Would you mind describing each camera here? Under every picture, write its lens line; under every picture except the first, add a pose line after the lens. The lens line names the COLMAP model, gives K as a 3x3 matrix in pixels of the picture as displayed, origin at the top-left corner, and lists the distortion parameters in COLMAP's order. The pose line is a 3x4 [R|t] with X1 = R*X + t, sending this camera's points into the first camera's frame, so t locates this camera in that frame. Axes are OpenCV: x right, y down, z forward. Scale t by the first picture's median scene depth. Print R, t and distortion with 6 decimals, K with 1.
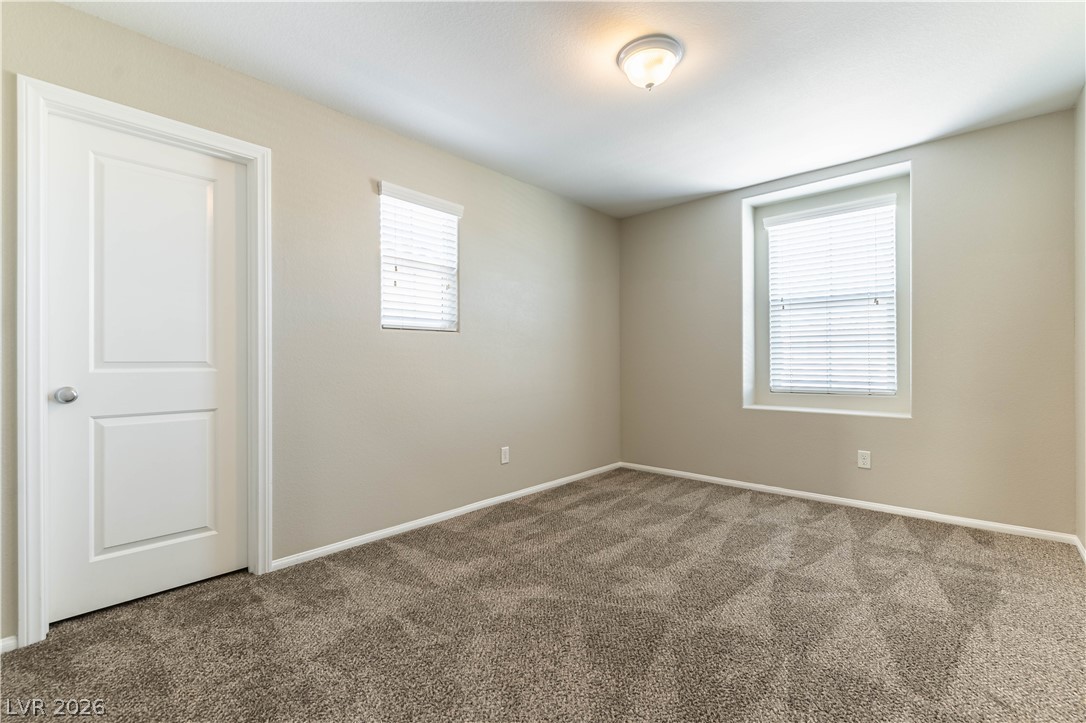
lens RADIAL K [[476.0, 0, 551.5], [0, 476.0, 361.0], [0, 0, 1]] dist [-0.001163, 0.000001]
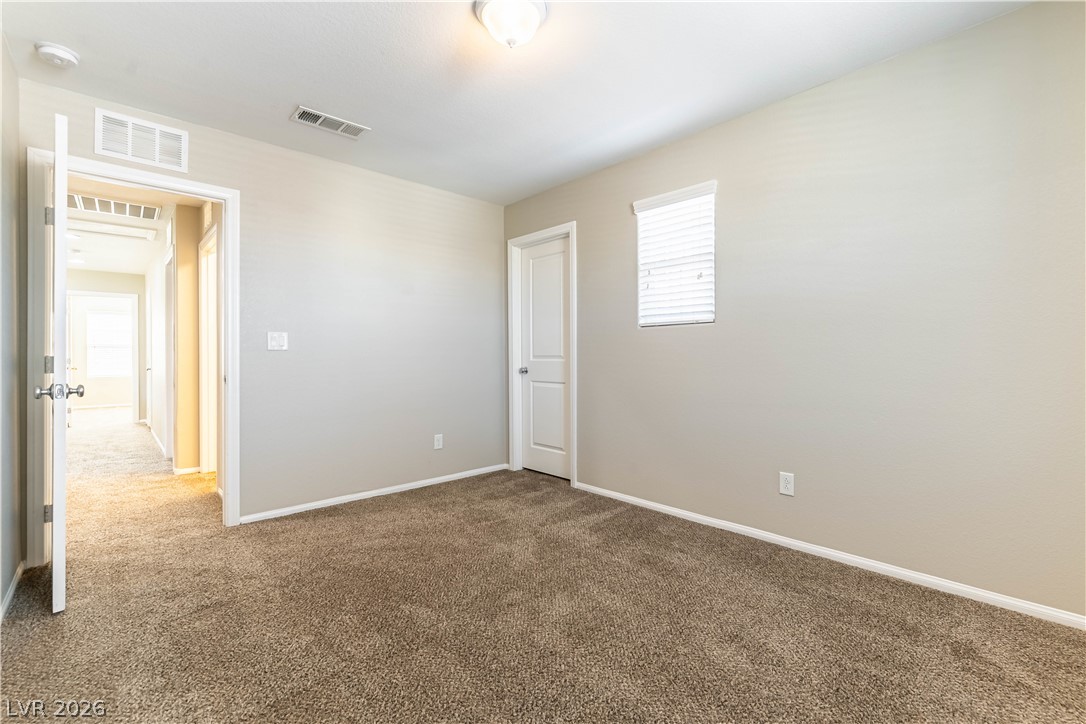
lens RADIAL K [[476.0, 0, 551.5], [0, 476.0, 361.5], [0, 0, 1]] dist [-0.001163, 0.000001]
pose [[-0.086896, 0.014201, -0.996116, 0.980592], [0.001815, 0.999899, 0.014096, -0.001535], [0.996216, -0.000583, -0.086913, 1.047615]]
